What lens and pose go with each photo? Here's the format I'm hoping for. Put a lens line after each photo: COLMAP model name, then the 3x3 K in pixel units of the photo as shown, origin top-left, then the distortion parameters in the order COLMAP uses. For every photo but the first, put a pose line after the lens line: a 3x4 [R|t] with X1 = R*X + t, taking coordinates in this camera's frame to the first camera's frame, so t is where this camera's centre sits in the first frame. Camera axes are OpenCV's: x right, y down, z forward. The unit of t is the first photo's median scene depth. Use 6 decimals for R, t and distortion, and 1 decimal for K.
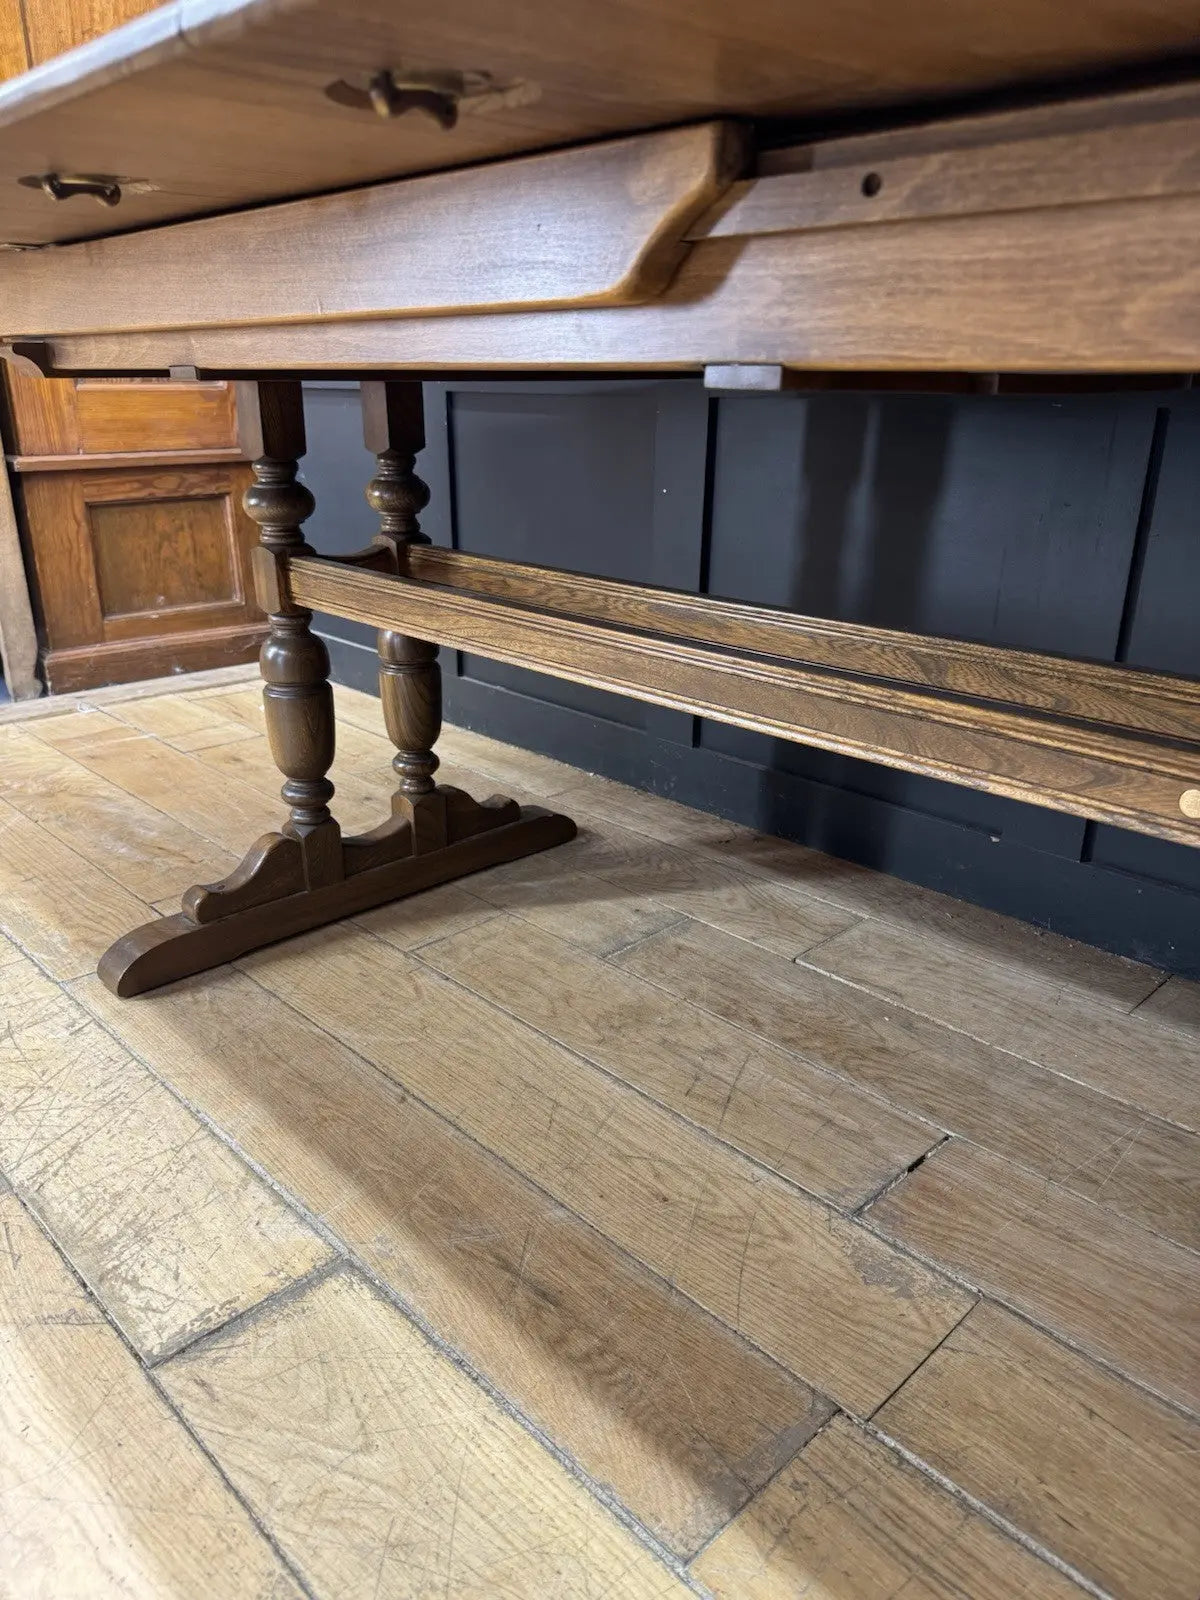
lens RADIAL K [[1155.3, 0, 590.9], [0, 1155.3, 797.4], [0, 0, 1]] dist [0.022419, -0.031199]
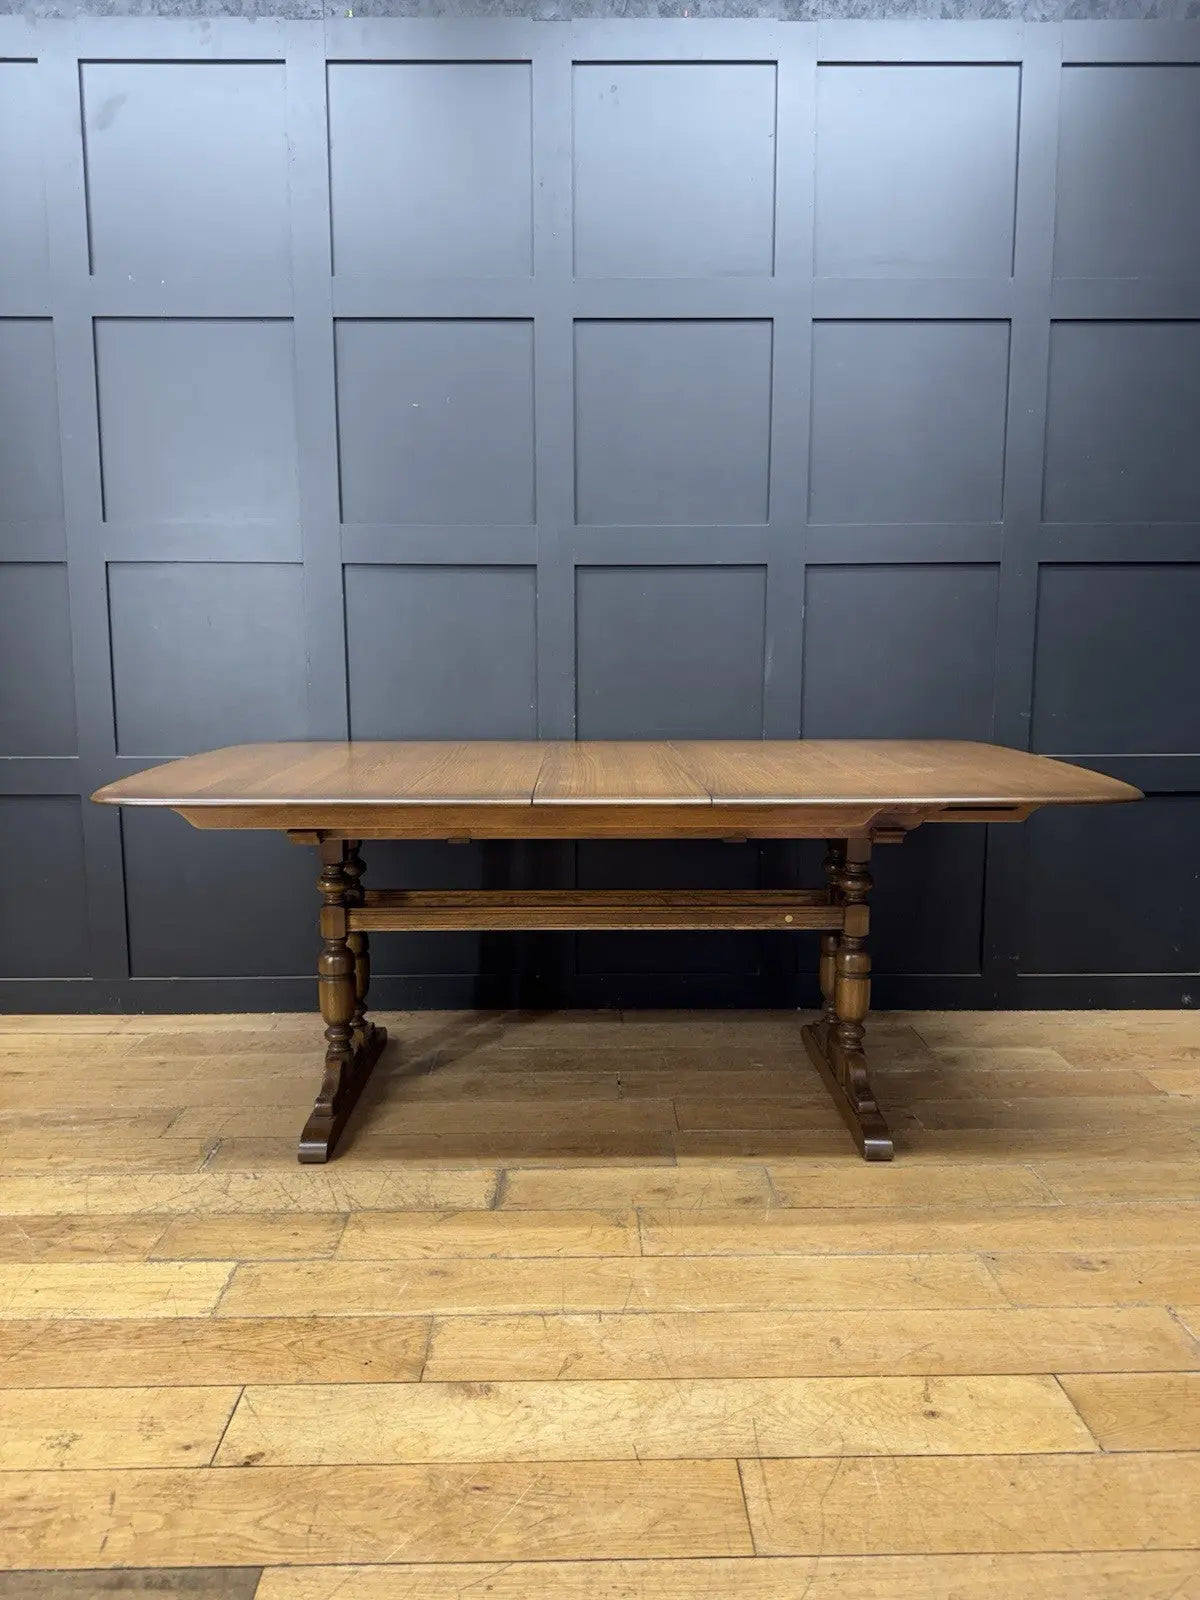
lens RADIAL K [[1155.3, 0, 592.9], [0, 1155.3, 798.3], [0, 0, 1]] dist [0.022419, -0.031199]
pose [[0.681029, -0.114592, 0.723235, -1.585844], [0.259009, 0.961527, -0.091546, -0.085926], [-0.684919, 0.249669, 0.684508, -0.934325]]
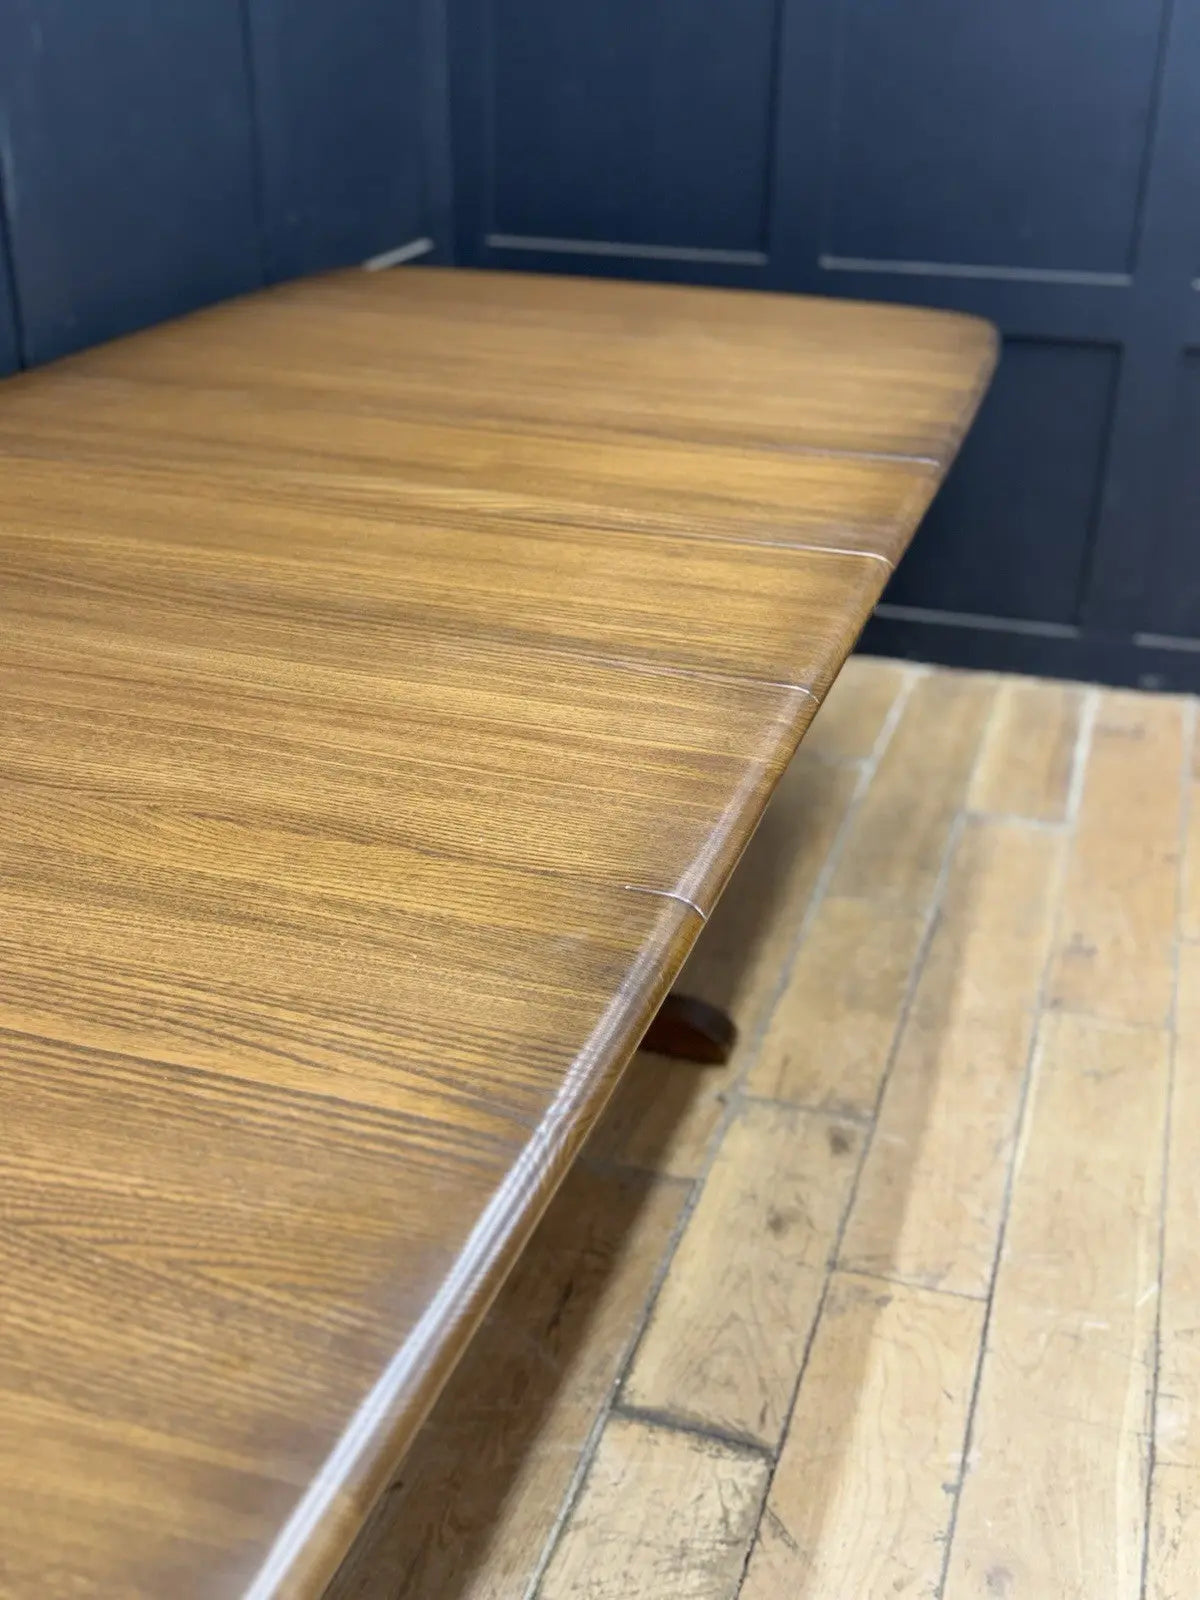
lens RADIAL K [[1821.5, 0, 639.8], [0, 1821.5, 776.1], [0, 0, 1]] dist [0.104772, 0.000000]
pose [[-0.500655, -0.382818, 0.776399, -1.263400], [0.272135, 0.781823, 0.560977, -1.013466], [-0.821758, 0.492142, -0.287245, 1.050749]]
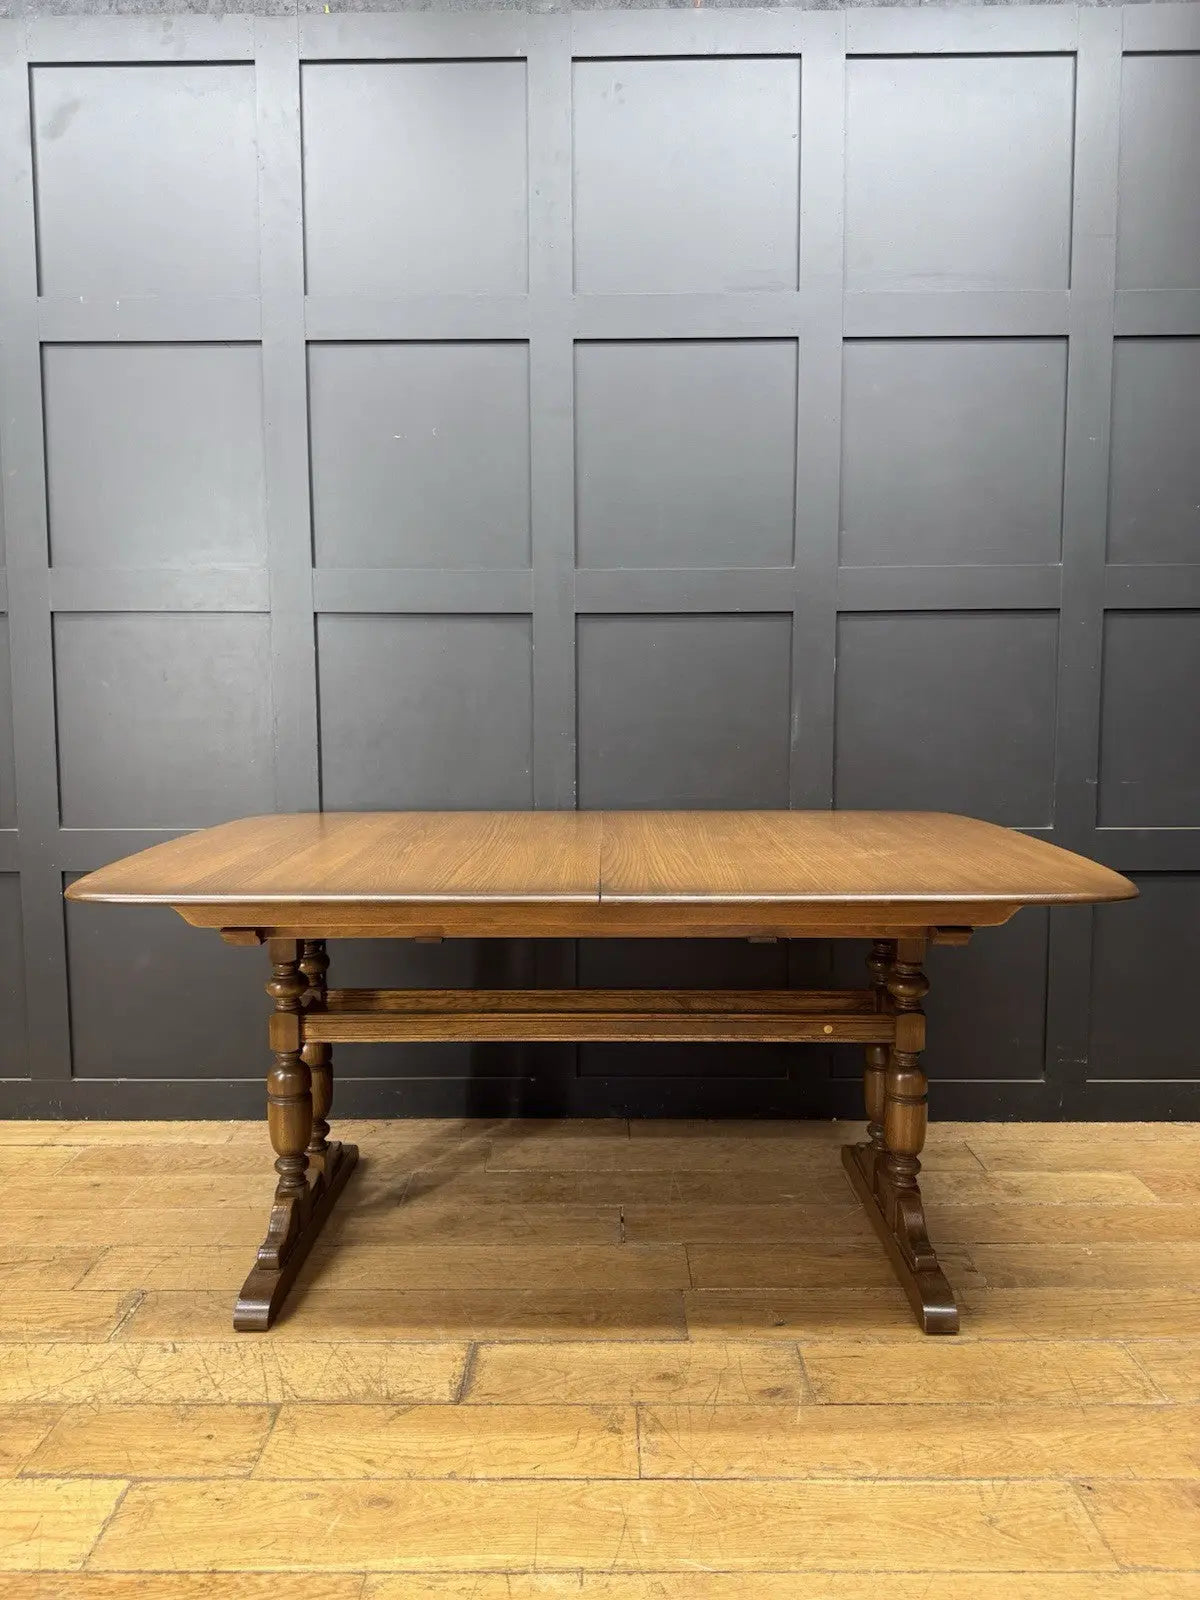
lens RADIAL K [[1155.3, 0, 595.2], [0, 1155.3, 796.1], [0, 0, 1]] dist [0.022419, -0.031199]
pose [[0.696768, -0.080548, 0.712759, -1.279107], [0.255662, 0.956302, -0.141856, -0.163884], [-0.670187, 0.281066, 0.686914, -0.739949]]
